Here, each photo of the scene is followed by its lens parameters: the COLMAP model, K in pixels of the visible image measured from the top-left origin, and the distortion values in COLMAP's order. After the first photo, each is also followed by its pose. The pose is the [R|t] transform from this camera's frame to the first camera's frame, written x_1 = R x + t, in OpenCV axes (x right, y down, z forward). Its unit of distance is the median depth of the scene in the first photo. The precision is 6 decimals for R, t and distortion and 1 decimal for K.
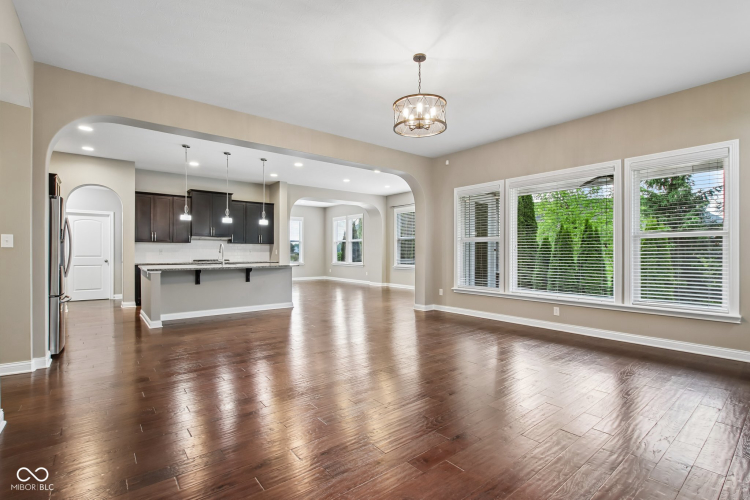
lens RADIAL K [[345.8, 0, 373.3], [0, 345.8, 251.2], [0, 0, 1]] dist [-0.021219, -0.000104]
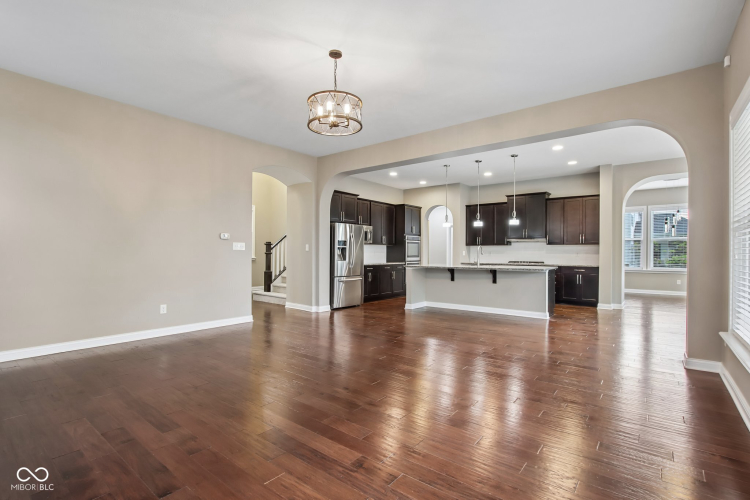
lens RADIAL K [[345.8, 0, 375.3], [0, 345.8, 252.3], [0, 0, 1]] dist [-0.021219, -0.000104]
pose [[0.227105, 0.000596, -0.973870, 0.530404], [-0.003566, 0.999994, -0.000219, -0.000253], [0.973864, 0.003522, 0.227106, 0.432462]]
